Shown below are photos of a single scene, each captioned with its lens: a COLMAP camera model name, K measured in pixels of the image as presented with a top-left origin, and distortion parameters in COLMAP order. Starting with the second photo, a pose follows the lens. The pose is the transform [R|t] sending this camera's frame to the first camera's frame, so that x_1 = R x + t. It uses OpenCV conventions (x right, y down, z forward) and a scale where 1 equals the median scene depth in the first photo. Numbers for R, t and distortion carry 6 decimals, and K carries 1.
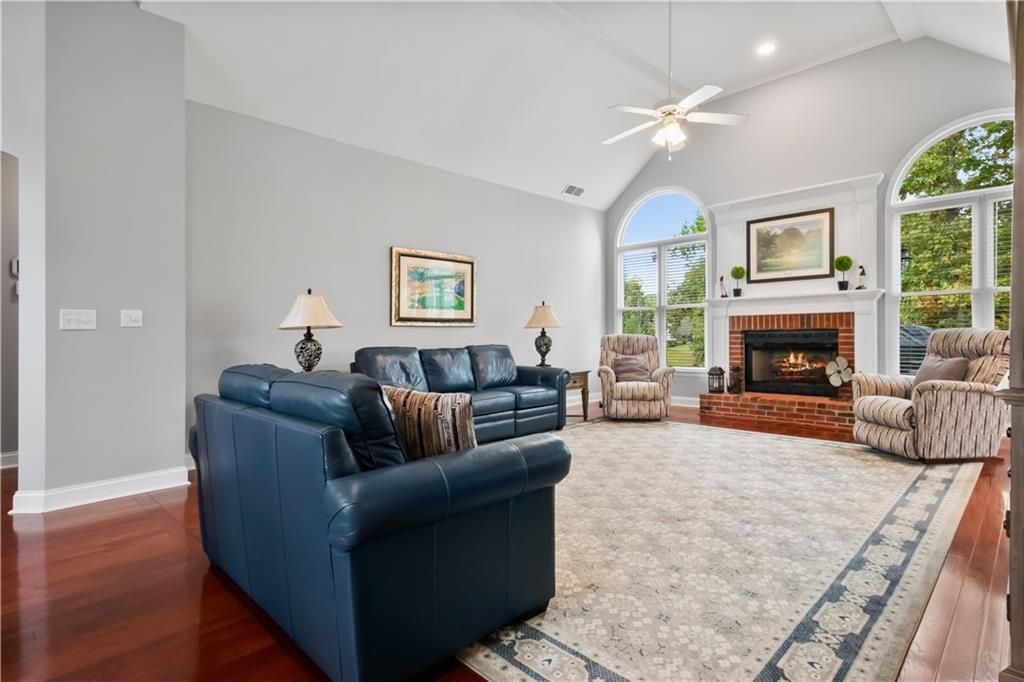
lens RADIAL K [[524.6, 0, 487.3], [0, 524.6, 335.0], [0, 0, 1]] dist [0.002134, 0.000404]
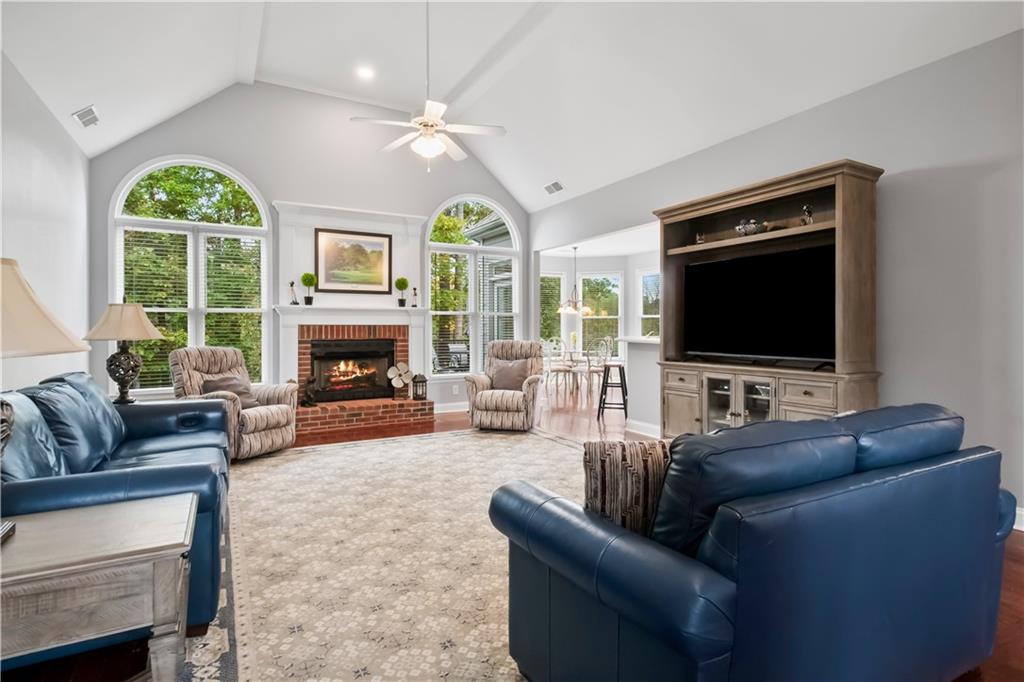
lens RADIAL K [[527.3, 0, 520.5], [0, 527.3, 334.4], [0, 0, 1]] dist [-0.004849, -0.000739]
pose [[0.228429, 0.002695, 0.973557, -0.402607], [0.000776, 0.999995, -0.002950, -0.017324], [-0.973560, 0.001430, 0.228426, 0.439723]]
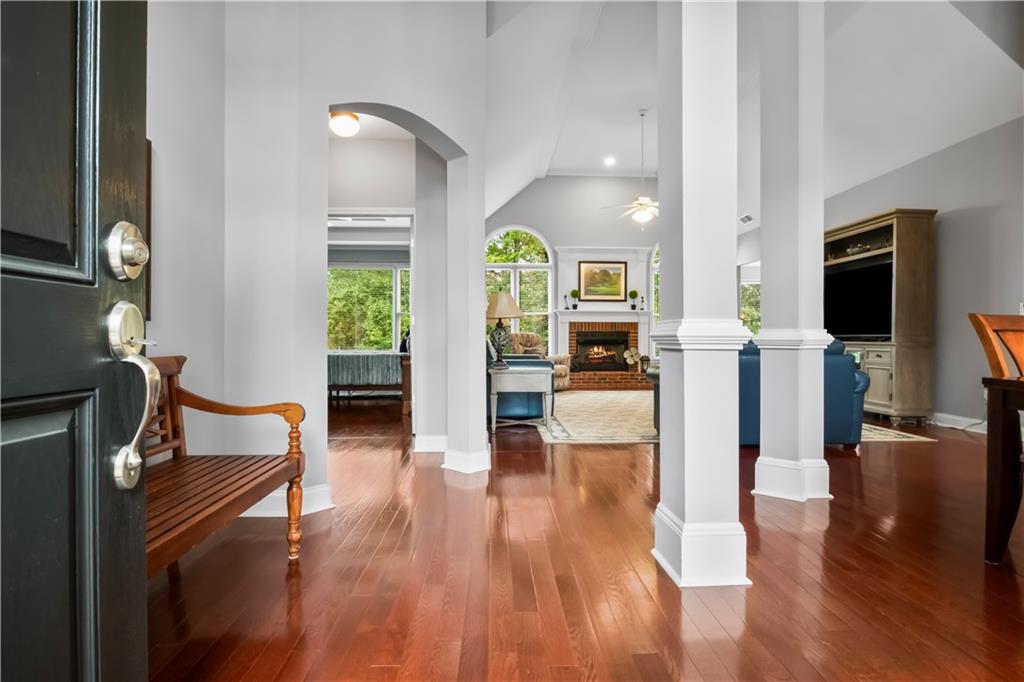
lens RADIAL K [[527.3, 0, 520.5], [0, 527.3, 334.4], [0, 0, 1]] dist [-0.004849, -0.000739]
pose [[0.638071, 0.019174, 0.769739, -0.877299], [-0.008201, 0.999802, -0.018107, 0.031338], [-0.769934, 0.005241, 0.638102, 0.153439]]
